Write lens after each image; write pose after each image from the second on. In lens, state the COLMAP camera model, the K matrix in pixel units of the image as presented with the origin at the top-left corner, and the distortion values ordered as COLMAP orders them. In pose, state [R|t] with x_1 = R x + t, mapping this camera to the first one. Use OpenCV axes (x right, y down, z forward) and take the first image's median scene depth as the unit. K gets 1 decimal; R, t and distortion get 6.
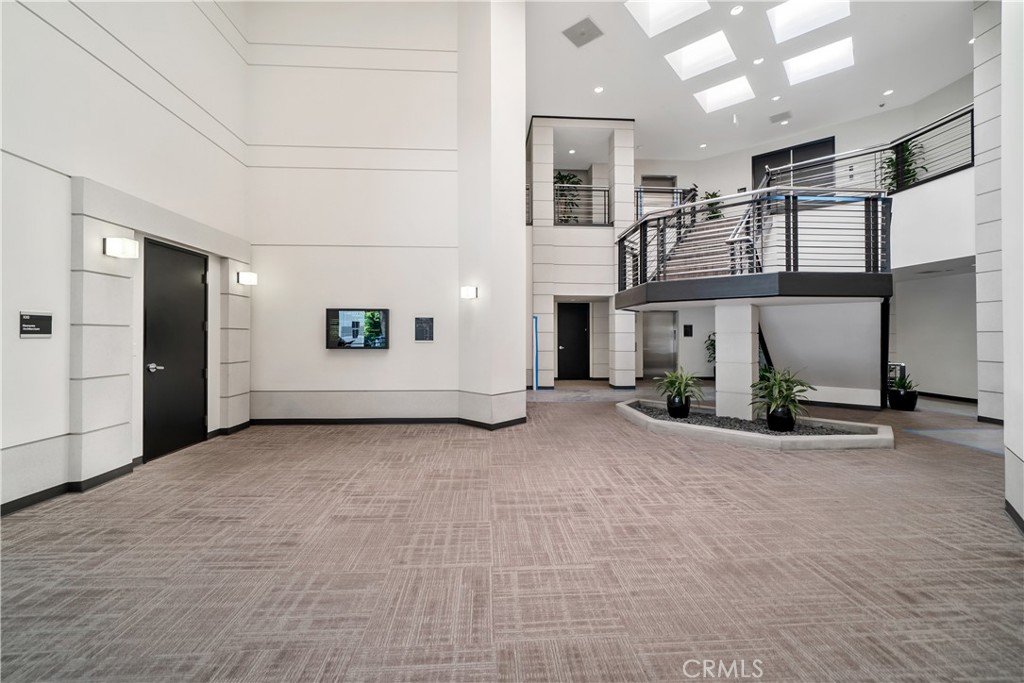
lens RADIAL K [[408.9, 0, 511.9], [0, 408.9, 335.5], [0, 0, 1]] dist [-0.004407, 0.000462]
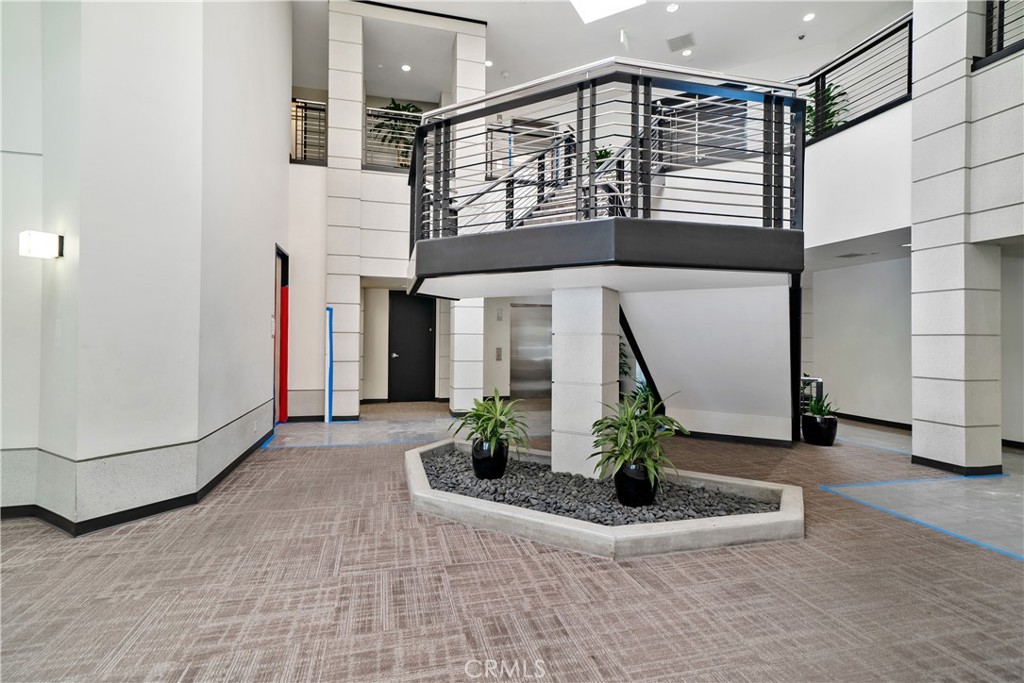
lens RADIAL K [[488.0, 0, 508.7], [0, 488.0, 341.8], [0, 0, 1]] dist [0.013397, -0.000009]
pose [[0.980555, 0.003145, 0.196220, 0.278800], [-0.004572, 0.999966, 0.006821, 0.000785], [-0.196192, -0.007585, 0.980536, 0.287183]]
